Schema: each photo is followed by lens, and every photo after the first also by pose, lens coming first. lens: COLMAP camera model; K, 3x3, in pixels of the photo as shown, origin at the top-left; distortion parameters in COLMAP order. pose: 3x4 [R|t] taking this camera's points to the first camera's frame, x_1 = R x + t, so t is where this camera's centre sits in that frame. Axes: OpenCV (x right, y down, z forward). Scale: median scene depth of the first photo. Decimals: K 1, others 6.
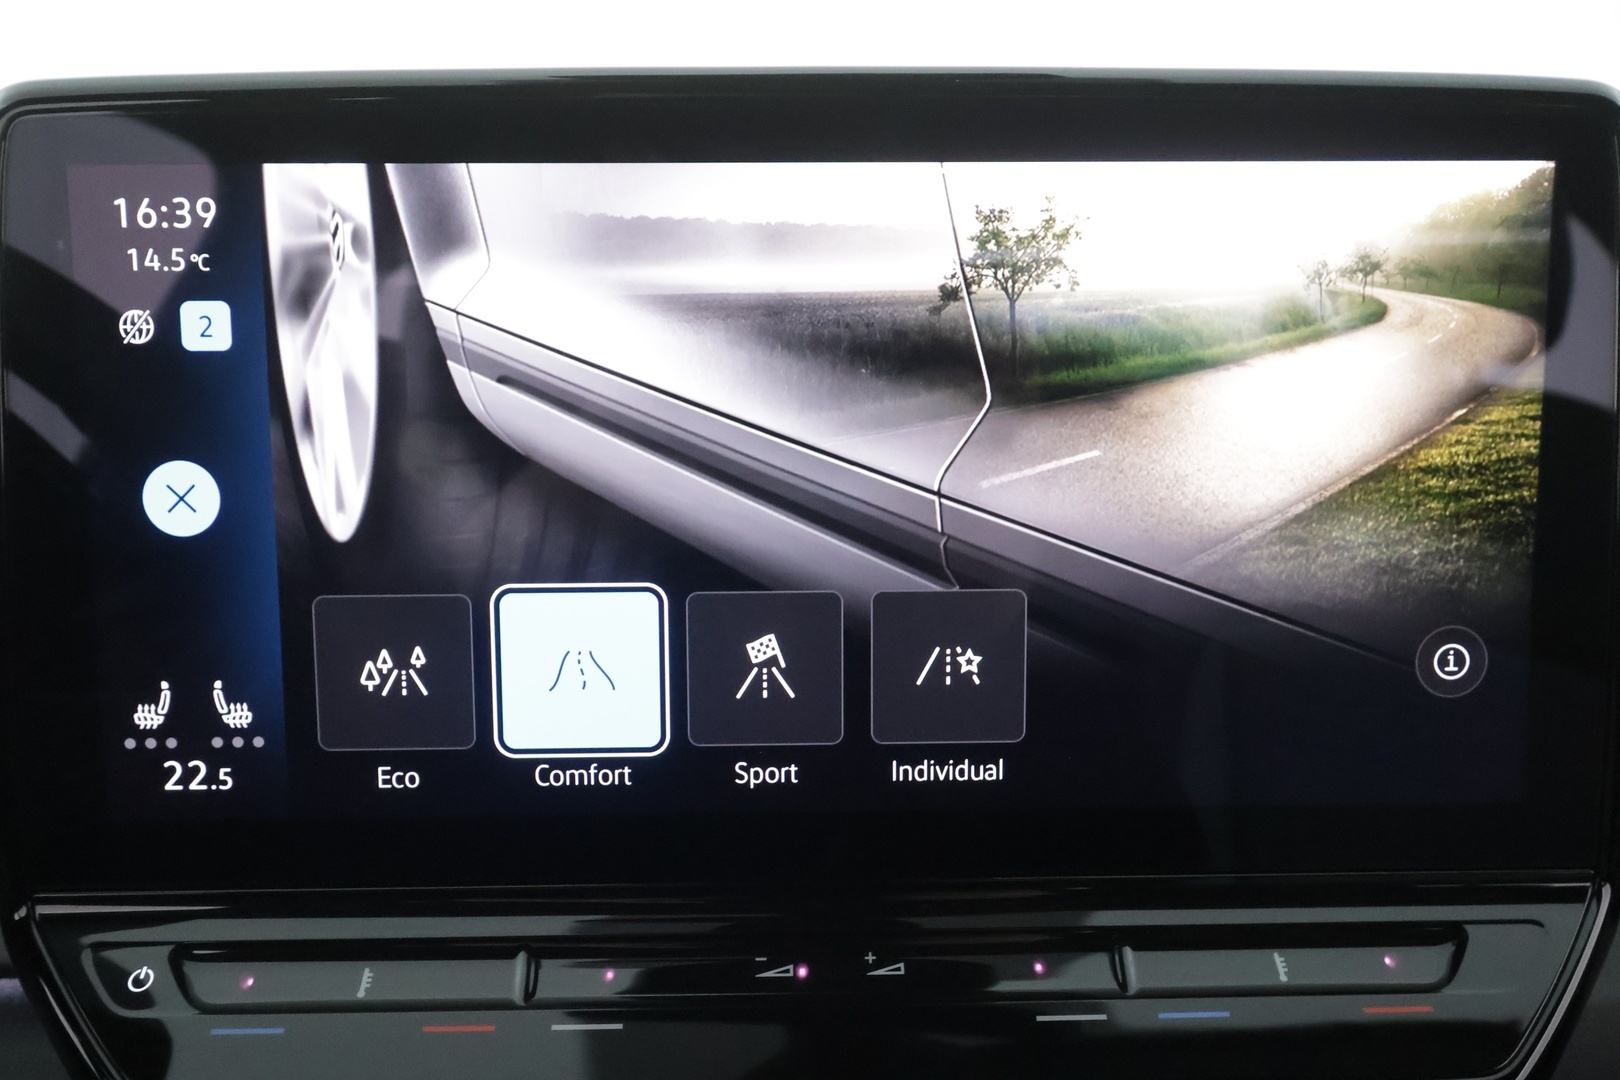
lens RADIAL K [[1310.0, 0, 813.6], [0, 1310.0, 532.7], [0, 0, 1]] dist [0.007410, -0.001949]
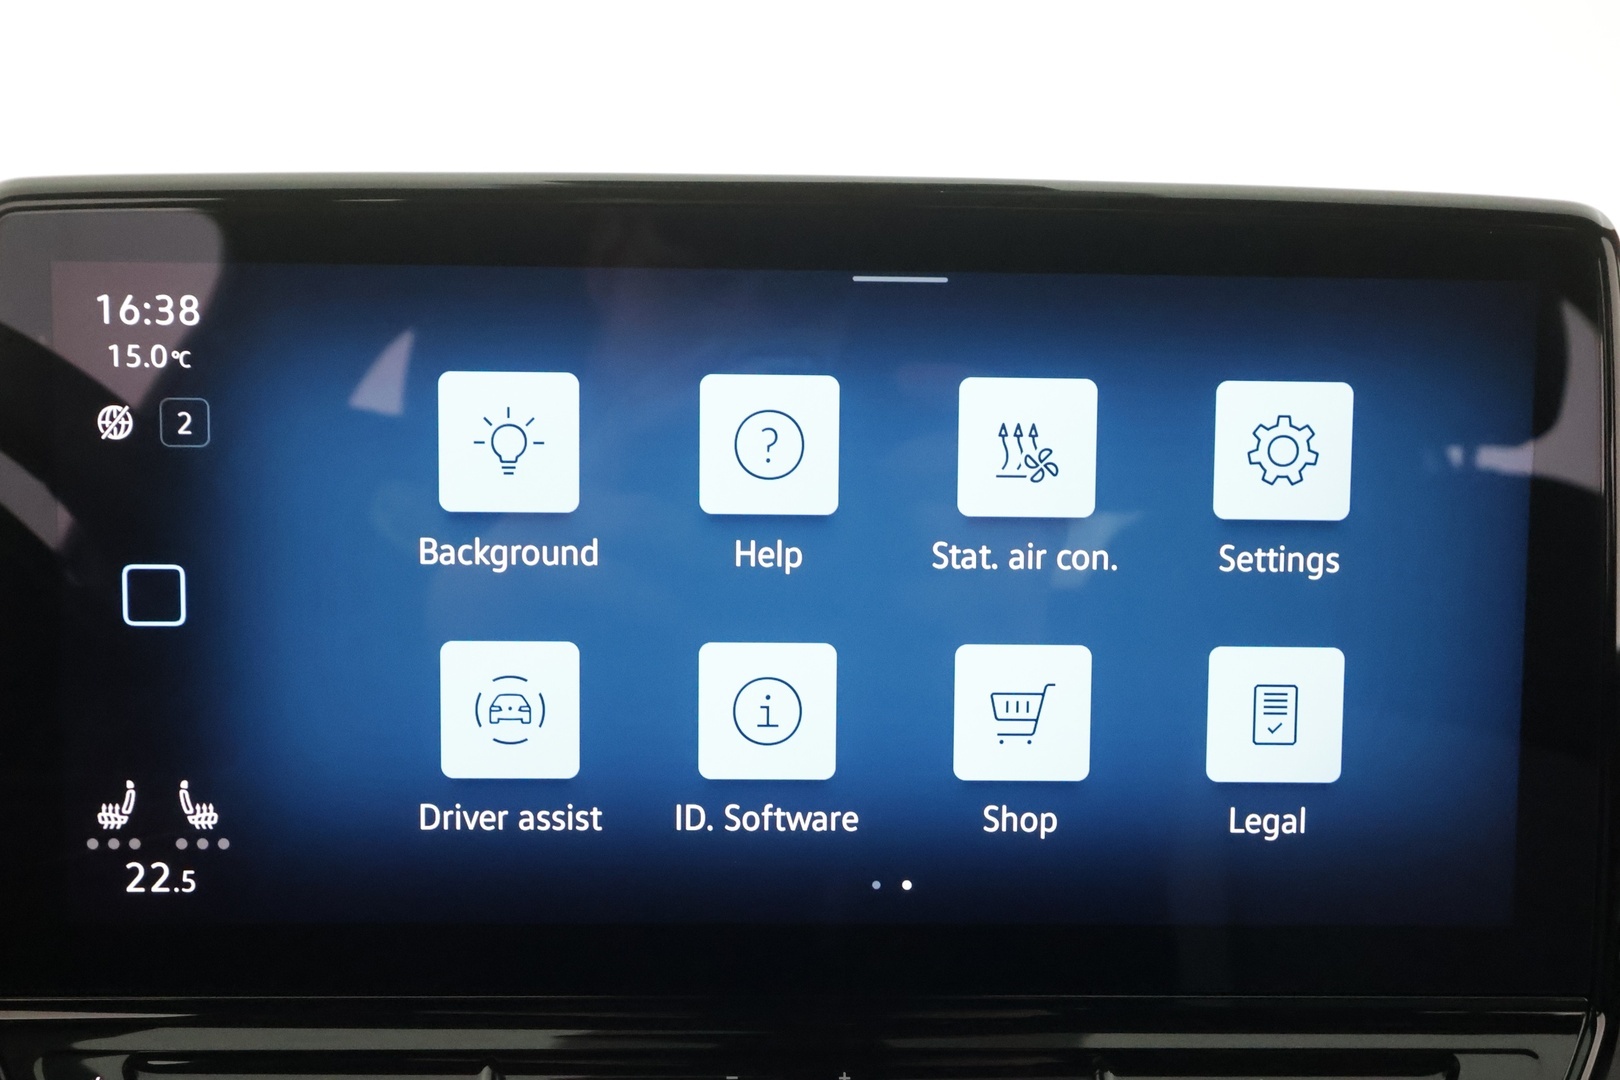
lens RADIAL K [[1310.0, 0, 989.8], [0, 1310.0, 564.9], [0, 0, 1]] dist [0.007410, -0.001949]
pose [[0.999881, 0.014508, -0.005181, 0.151829], [-0.014781, 0.998254, -0.057184, -0.001067], [0.004342, 0.057253, 0.998350, 0.011113]]
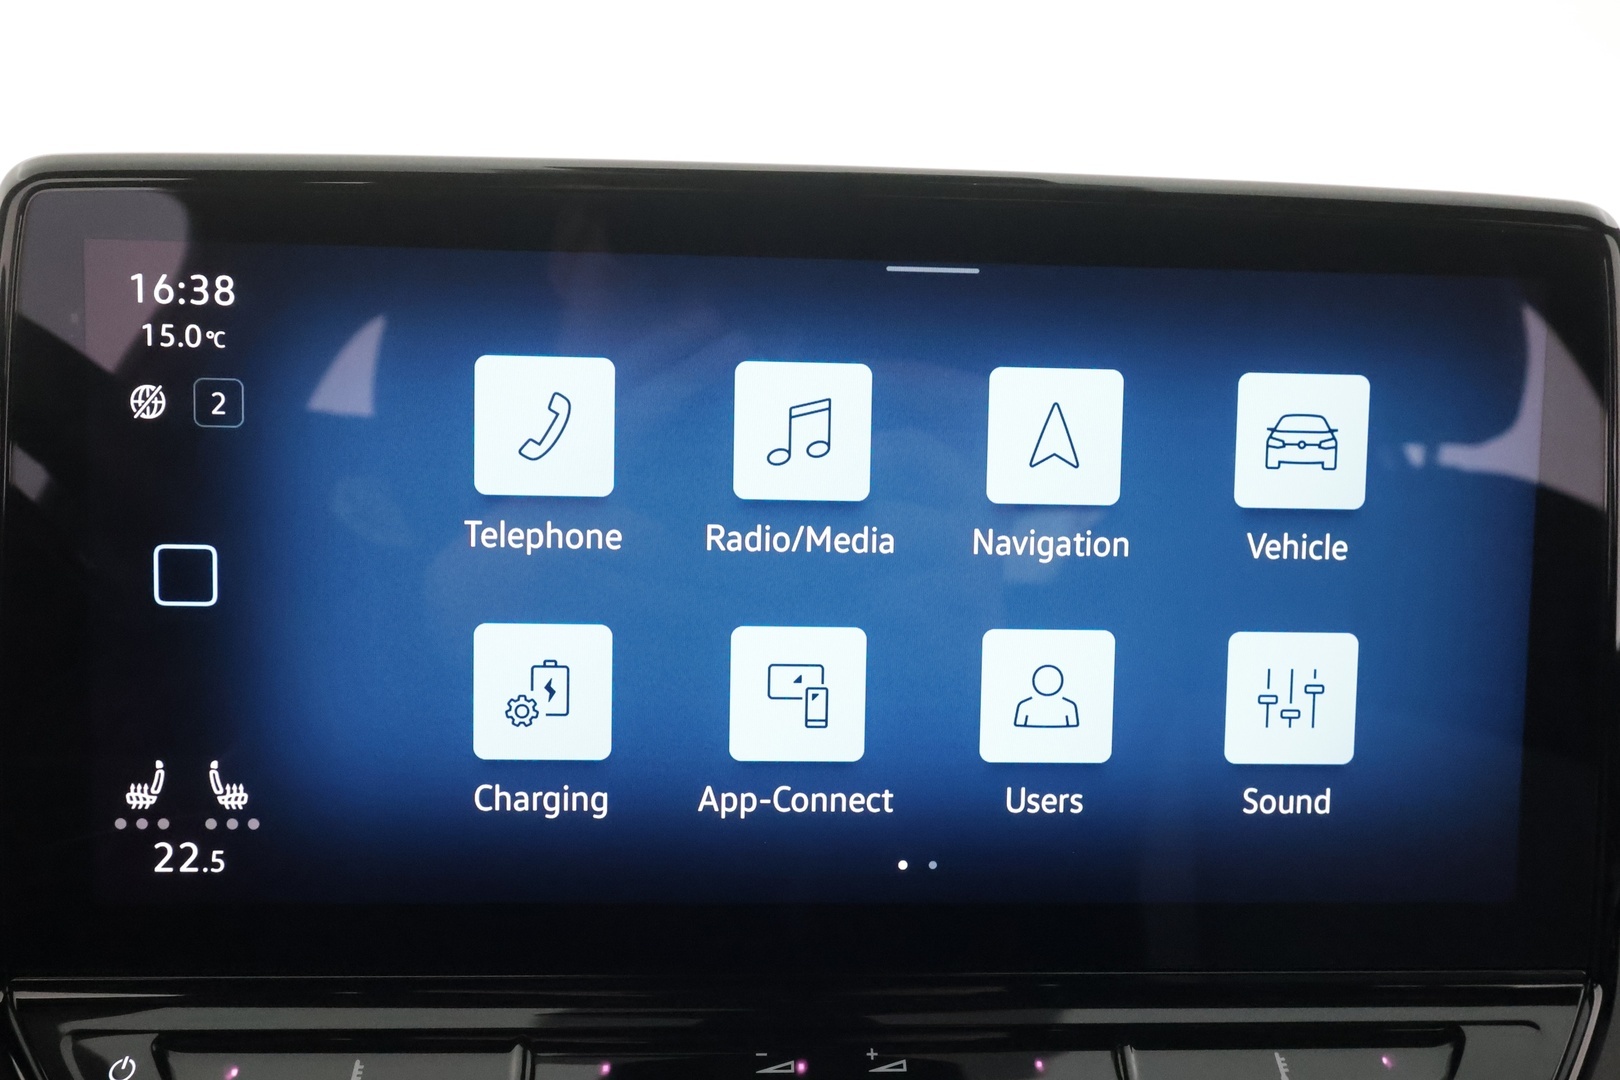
lens RADIAL K [[1310.0, 0, 797.5], [0, 1310.0, 557.2], [0, 0, 1]] dist [0.007410, -0.001949]
pose [[0.999298, 0.021235, 0.030867, -0.050892], [-0.019730, 0.998640, -0.048254, -0.000783], [-0.031850, 0.047611, 0.998358, -0.002958]]
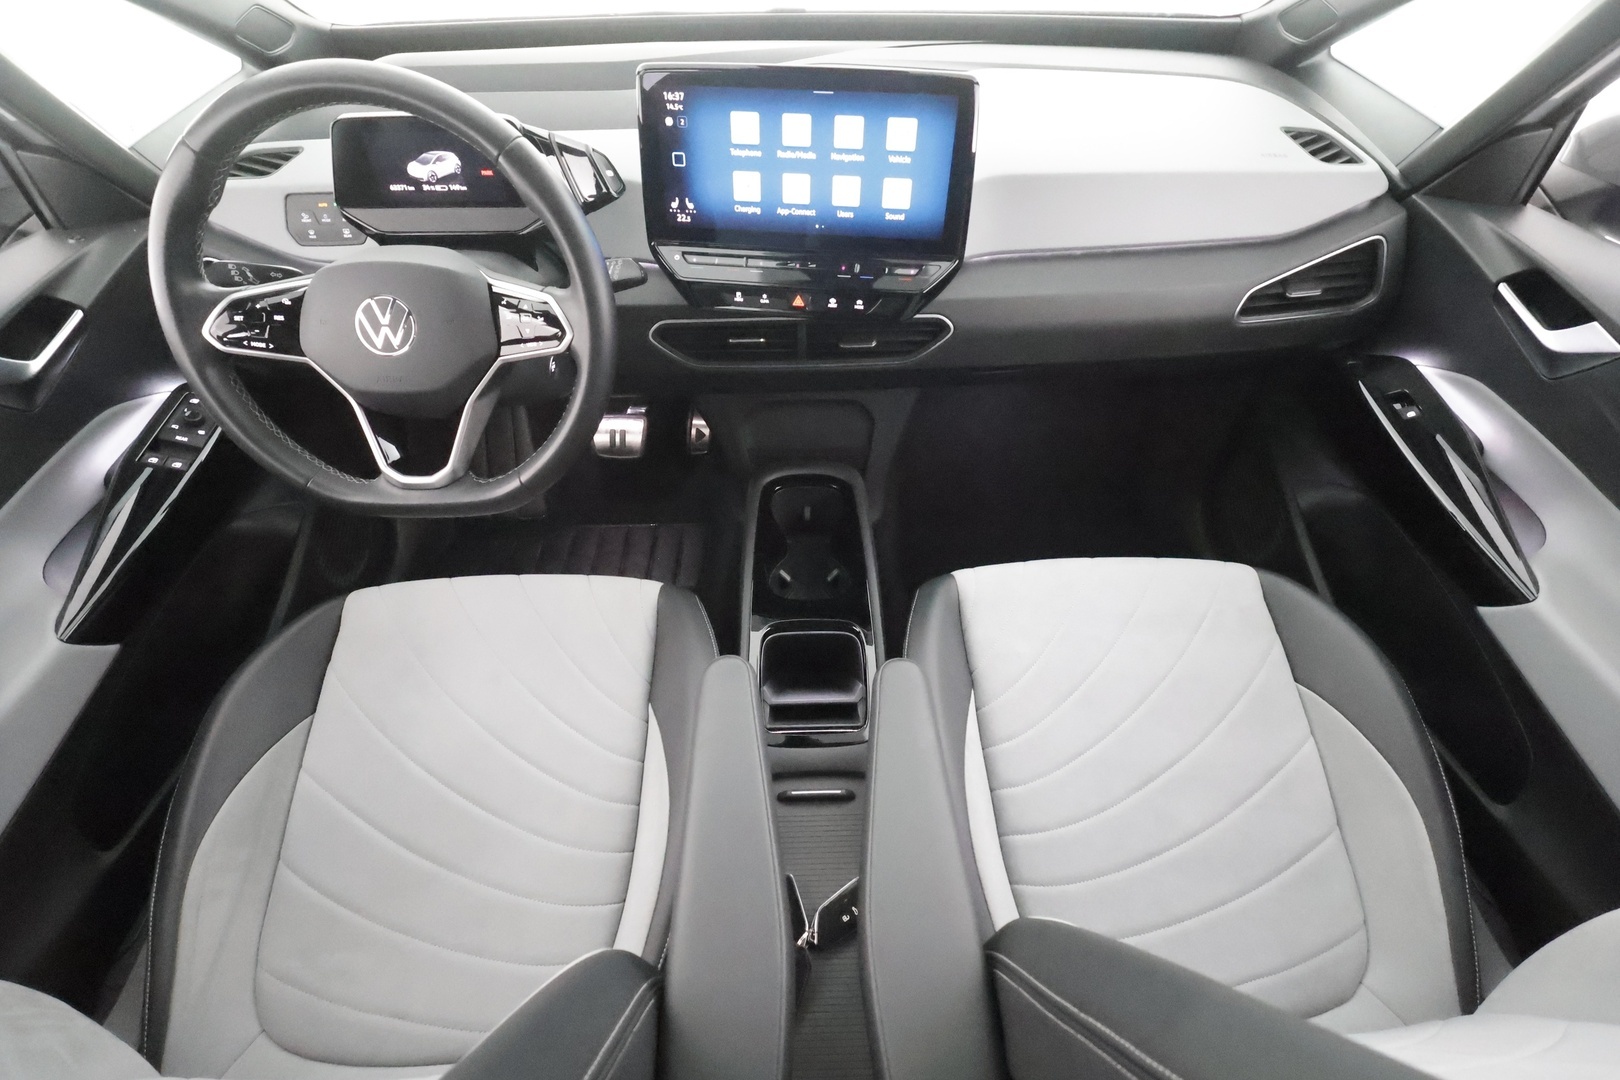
lens RADIAL K [[757.1, 0, 808.1], [0, 757.1, 544.5], [0, 0, 1]] dist [0.003158, 0.003156]
pose [[0.988210, 0.109641, -0.106866, 0.489897], [-0.037300, 0.849363, 0.526489, -0.320276], [0.148493, -0.516296, 0.843439, -2.162904]]
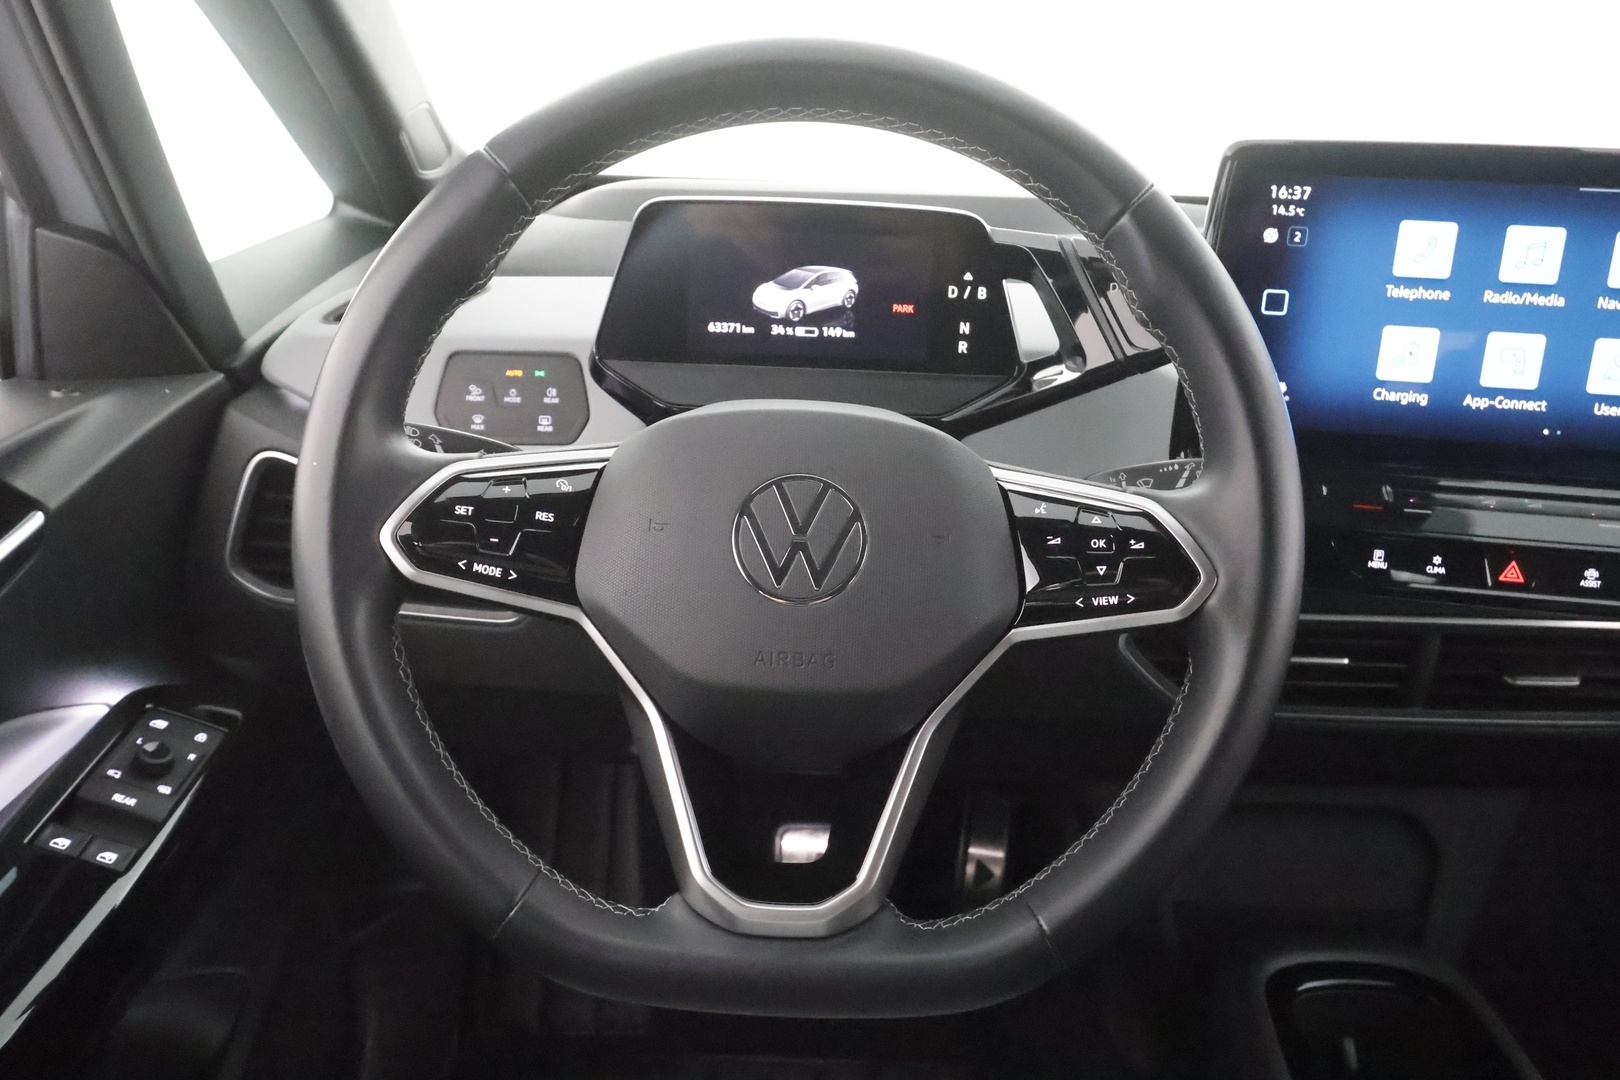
lens RADIAL K [[1239.9, 0, 814.1], [0, 1239.9, 548.9], [0, 0, 1]] dist [0.012411, -0.001430]
pose [[0.982292, 0.101331, -0.157591, -0.936144], [-0.082255, 0.988967, 0.123198, 0.230735], [0.168336, -0.108054, 0.979789, -1.644333]]
